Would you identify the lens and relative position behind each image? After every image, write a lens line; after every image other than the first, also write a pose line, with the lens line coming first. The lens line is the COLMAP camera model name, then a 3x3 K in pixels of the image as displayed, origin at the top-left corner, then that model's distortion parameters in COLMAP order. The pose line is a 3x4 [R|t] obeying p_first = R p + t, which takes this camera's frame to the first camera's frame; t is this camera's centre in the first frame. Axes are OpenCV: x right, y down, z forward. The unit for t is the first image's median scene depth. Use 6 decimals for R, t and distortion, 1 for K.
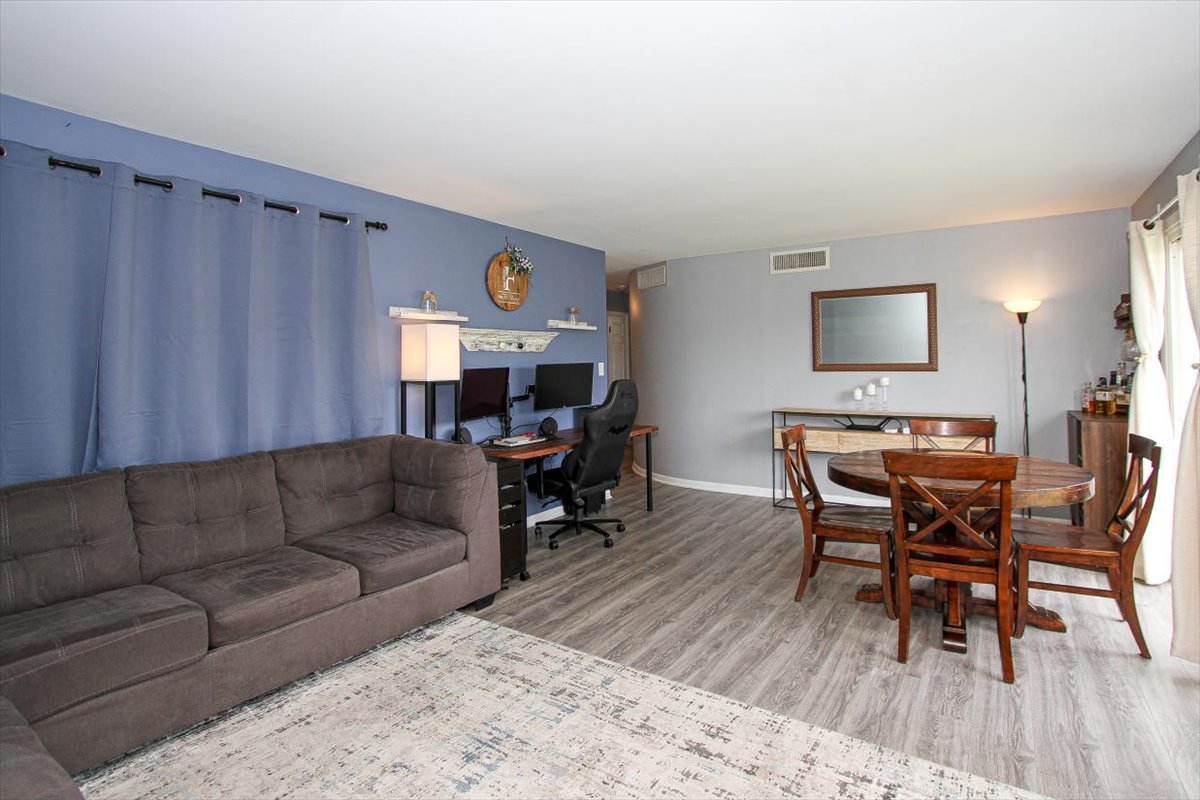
lens RADIAL K [[600.2, 0, 634.0], [0, 600.2, 354.1], [0, 0, 1]] dist [-0.013213, 0.000791]
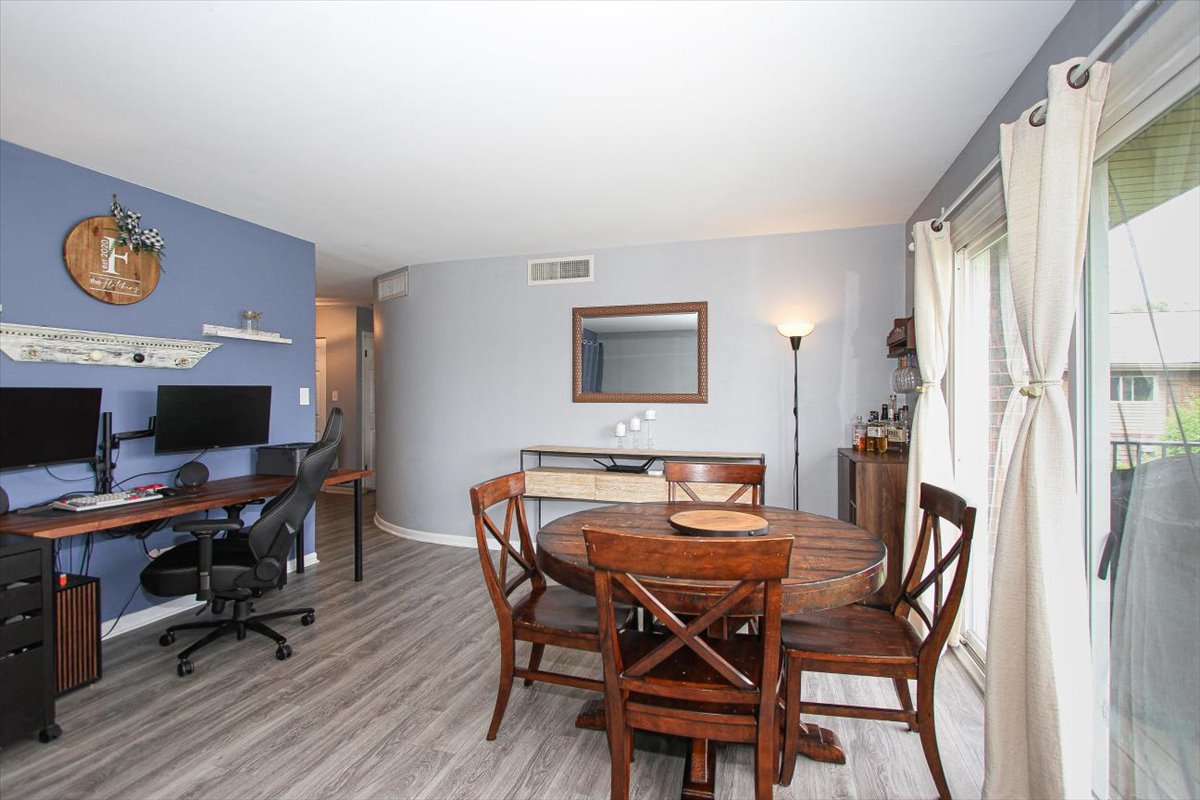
lens RADIAL K [[564.9, 0, 600.0], [0, 564.9, 400.0], [0, 0, 1]] dist [-0.012629, 0.001619]
pose [[0.968371, 0.013593, 0.249142, 0.212035], [-0.017881, 0.999728, 0.014958, 0.020227], [-0.248871, -0.018940, 0.968351, 0.339614]]
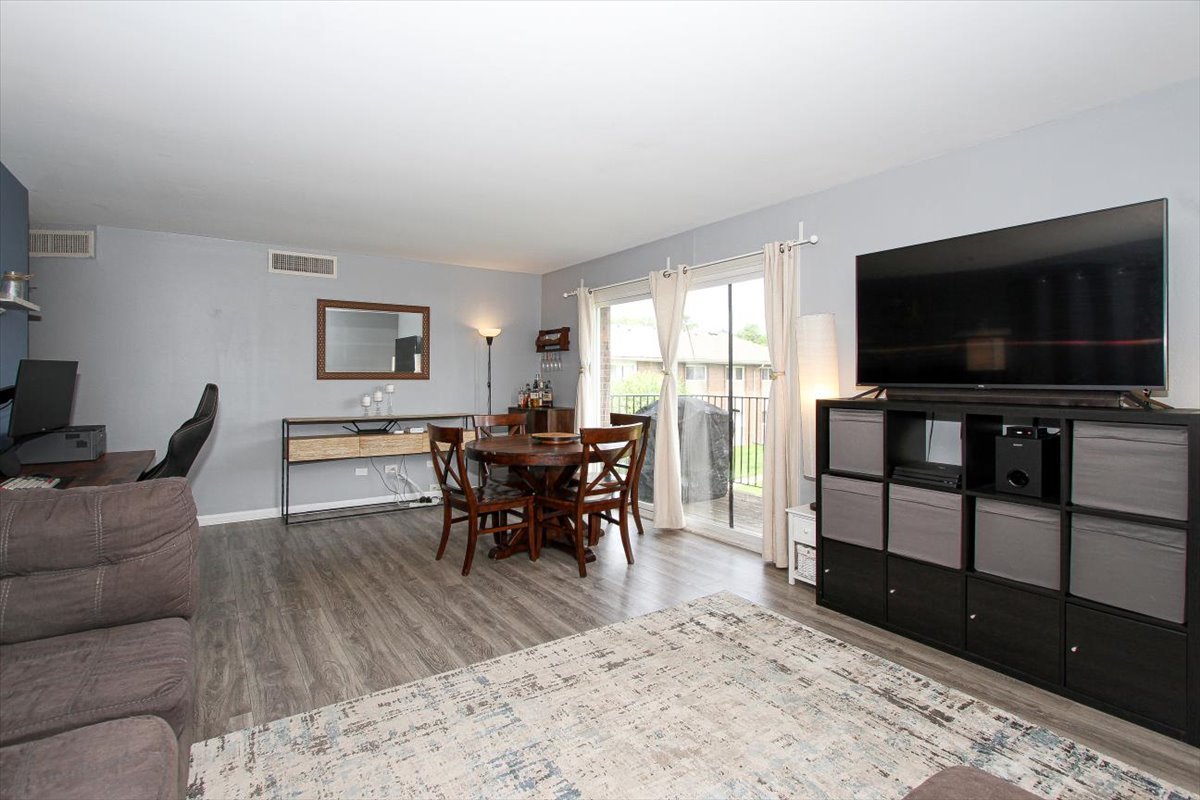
lens RADIAL K [[567.6, 0, 599.5], [0, 567.6, 375.1], [0, 0, 1]] dist [-0.016508, 0.000671]
pose [[0.391675, 0.018940, 0.919909, -0.576168], [-0.019643, 0.999732, -0.012220, 0.037010], [-0.919894, -0.013283, 0.391942, 0.322955]]
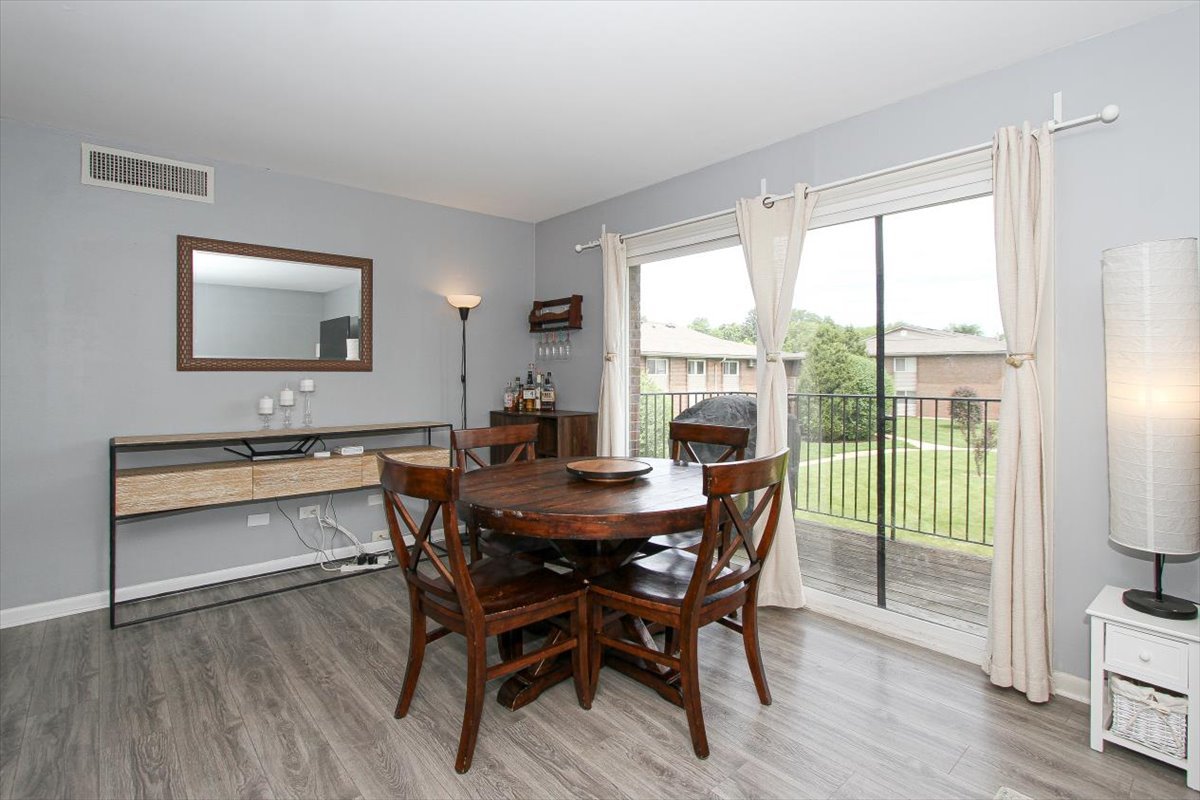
lens RADIAL K [[575.3, 0, 613.9], [0, 575.3, 372.0], [0, 0, 1]] dist [-0.010454, 0.000172]
pose [[0.276586, 0.014798, 0.960875, -0.185376], [-0.017102, 0.999799, -0.010474, 0.044771], [-0.960837, -0.013536, 0.276783, 0.670570]]
